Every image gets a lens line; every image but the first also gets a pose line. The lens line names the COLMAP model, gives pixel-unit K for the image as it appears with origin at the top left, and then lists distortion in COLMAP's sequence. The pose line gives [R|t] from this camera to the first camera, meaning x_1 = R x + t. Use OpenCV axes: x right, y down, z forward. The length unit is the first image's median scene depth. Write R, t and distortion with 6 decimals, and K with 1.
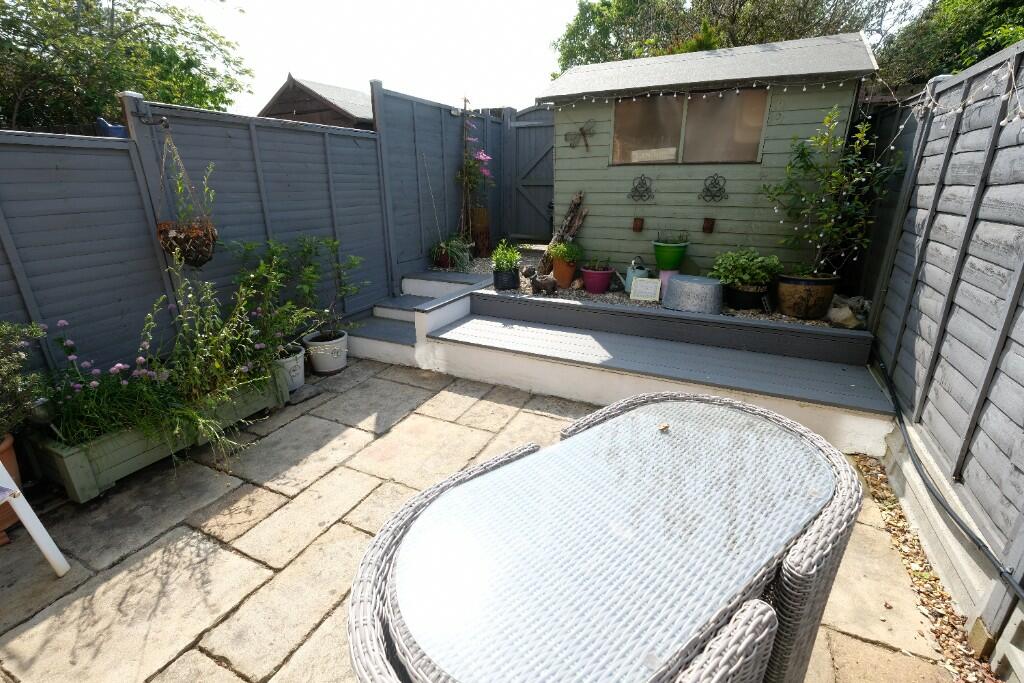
lens RADIAL K [[443.2, 0, 514.4], [0, 443.2, 334.1], [0, 0, 1]] dist [-0.001750, -0.000215]
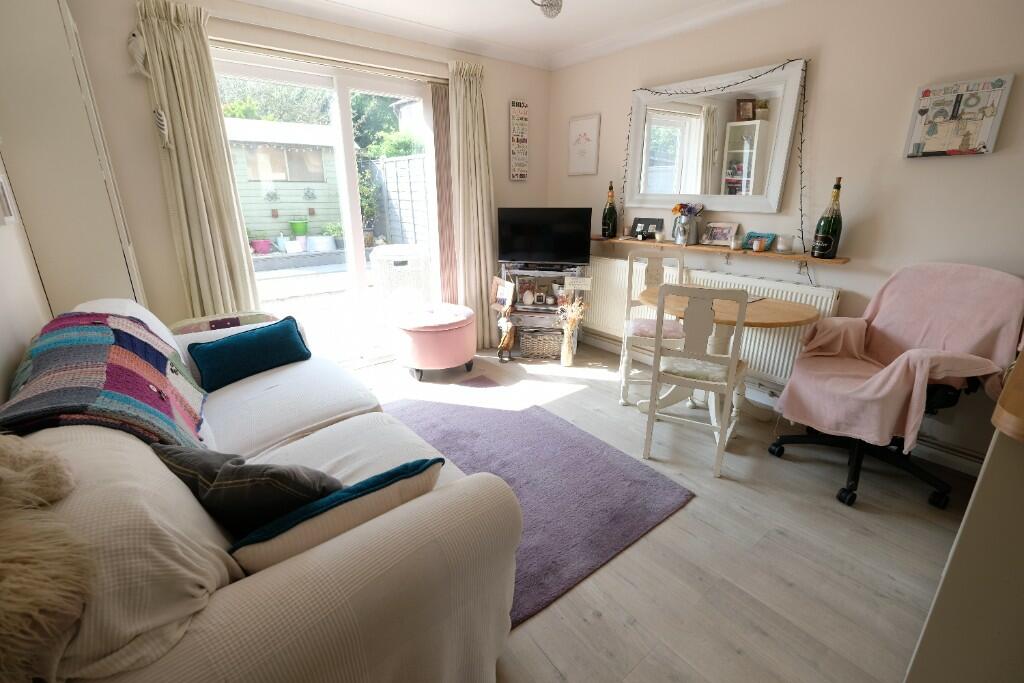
lens RADIAL K [[443.2, 0, 514.4], [0, 443.2, 334.1], [0, 0, 1]] dist [-0.001750, -0.000215]
pose [[0.430092, -0.275084, 0.859855, -1.010338], [0.280955, 0.945934, 0.162091, 0.205876], [-0.857954, 0.171866, 0.484124, -0.651948]]
